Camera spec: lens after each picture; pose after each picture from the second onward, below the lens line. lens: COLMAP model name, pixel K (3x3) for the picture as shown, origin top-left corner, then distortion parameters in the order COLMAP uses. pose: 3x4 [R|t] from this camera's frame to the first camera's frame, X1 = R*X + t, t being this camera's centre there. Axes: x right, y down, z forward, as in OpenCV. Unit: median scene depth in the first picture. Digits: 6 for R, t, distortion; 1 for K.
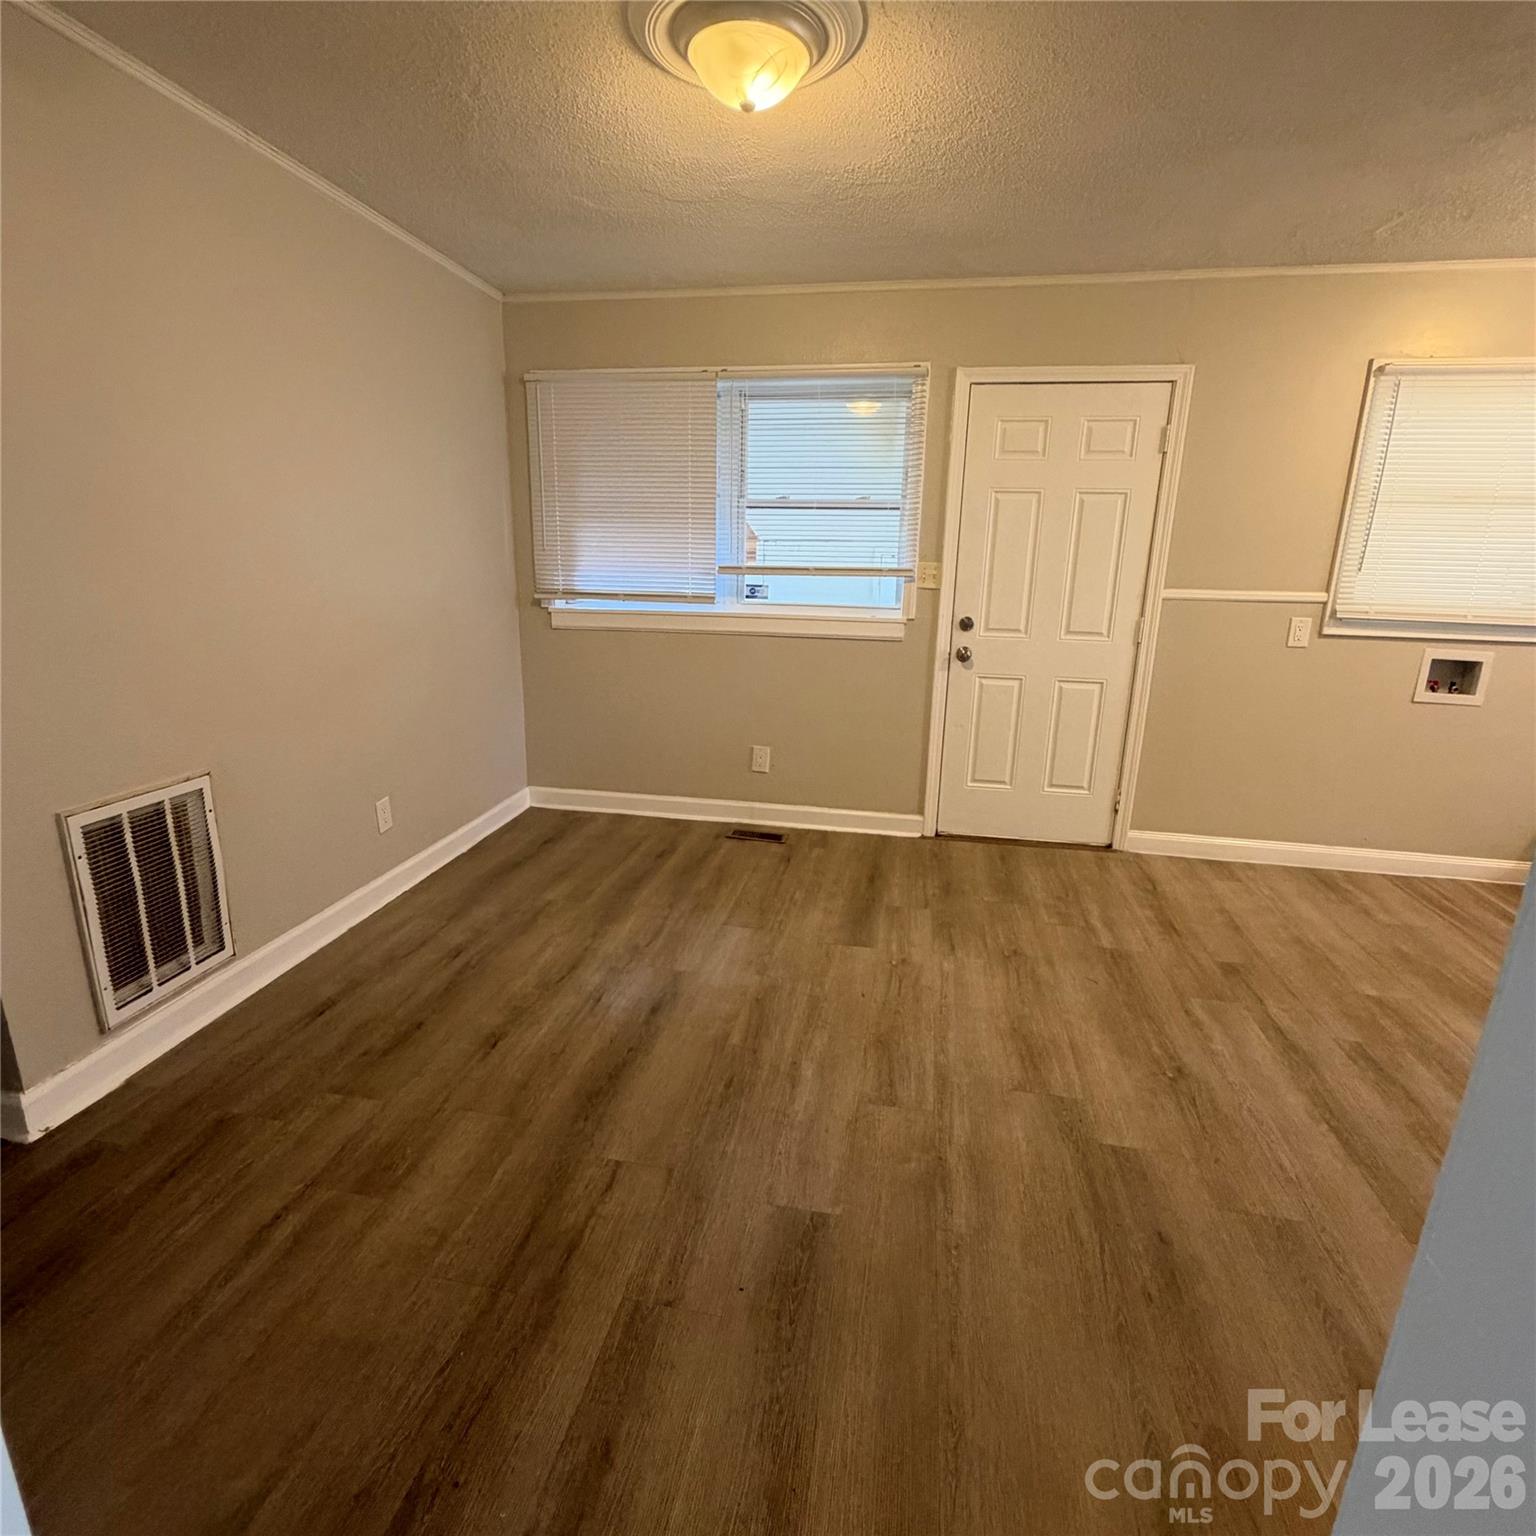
lens RADIAL K [[825.9, 0, 768.0], [0, 825.9, 768.0], [0, 0, 1]] dist [-0.002898, -0.000026]
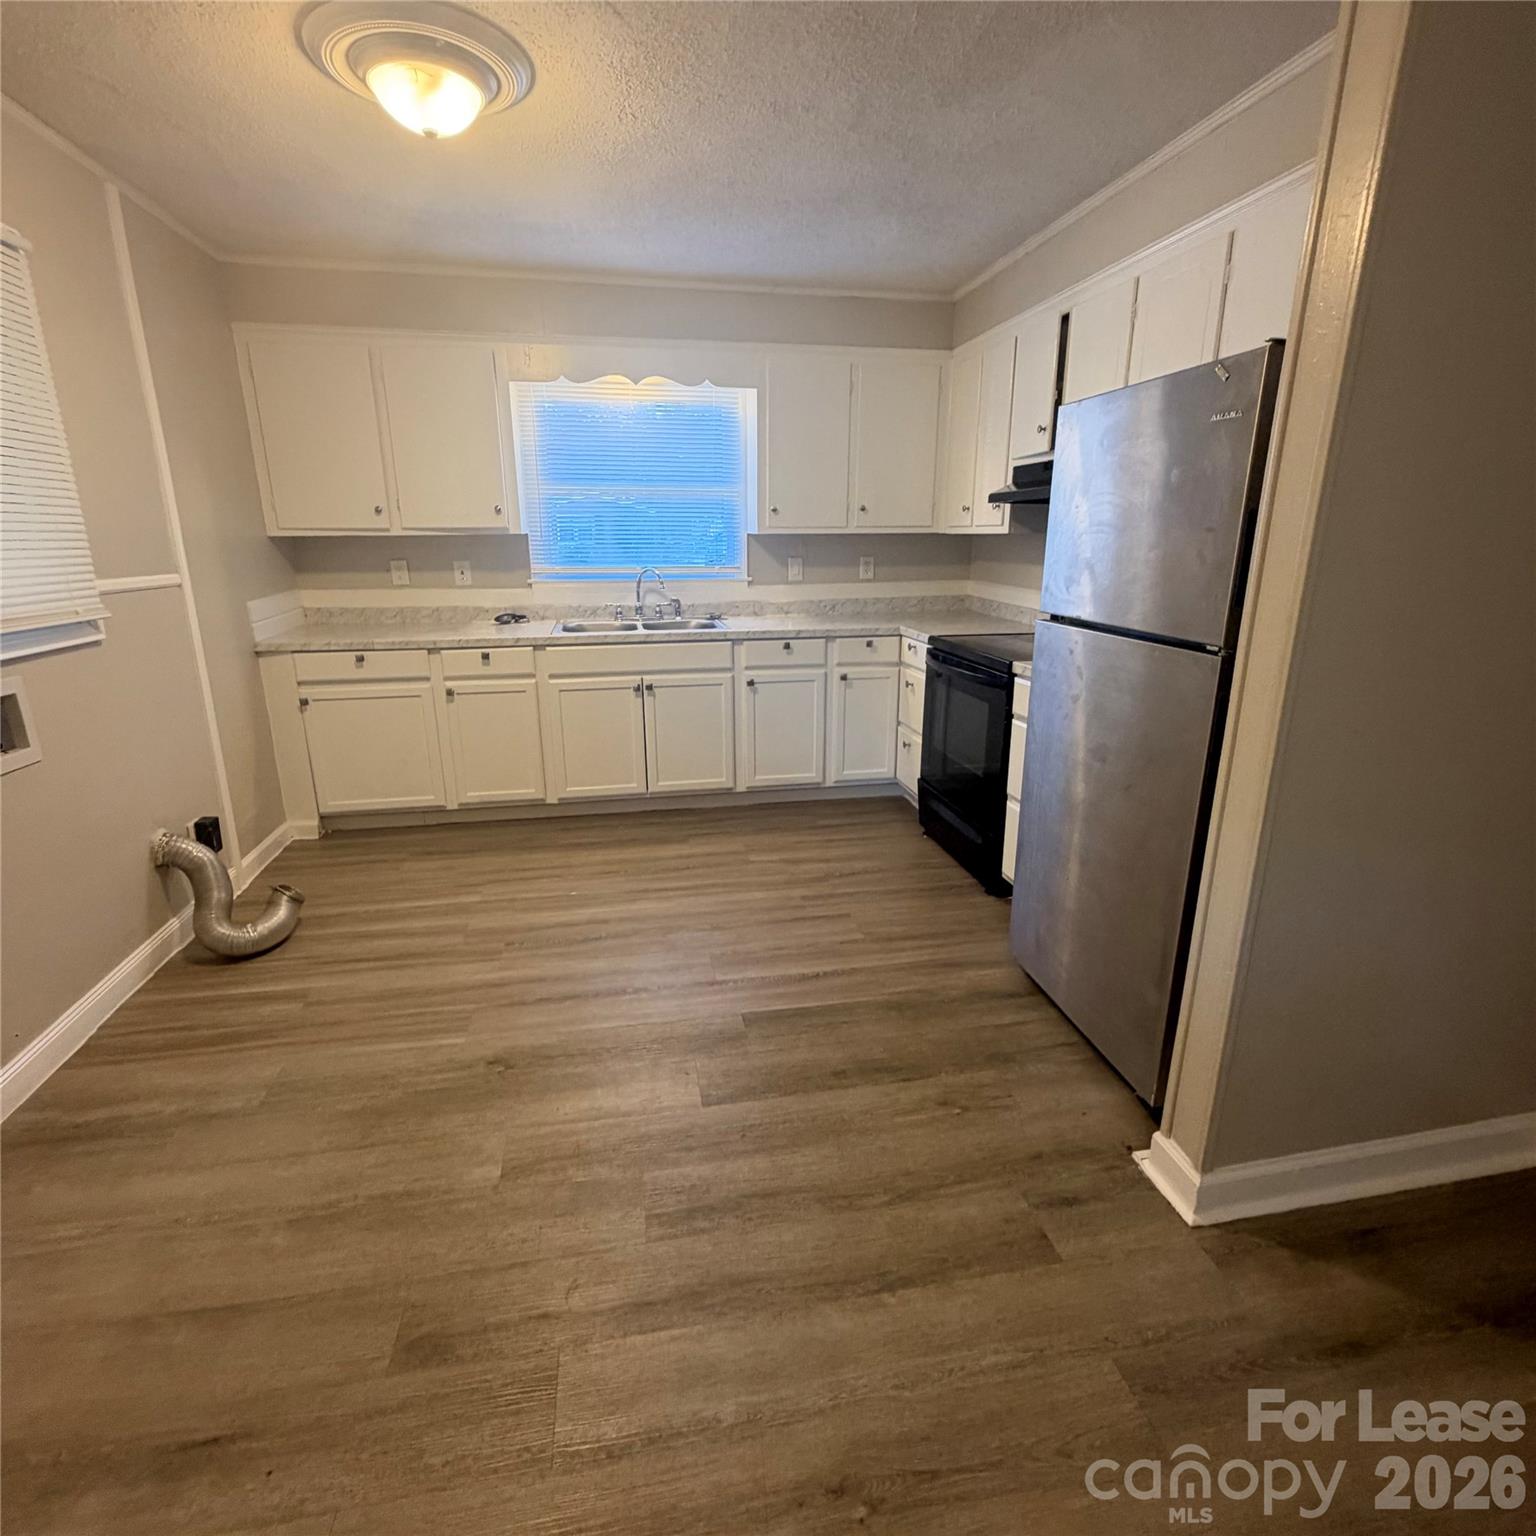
lens RADIAL K [[825.9, 0, 768.0], [0, 825.9, 768.0], [0, 0, 1]] dist [-0.002898, -0.000026]
pose [[-0.366572, -0.271419, 0.889920, 0.131296], [0.227032, 0.901493, 0.368466, -0.199341], [-0.902265, 0.337110, -0.268841, 0.792750]]
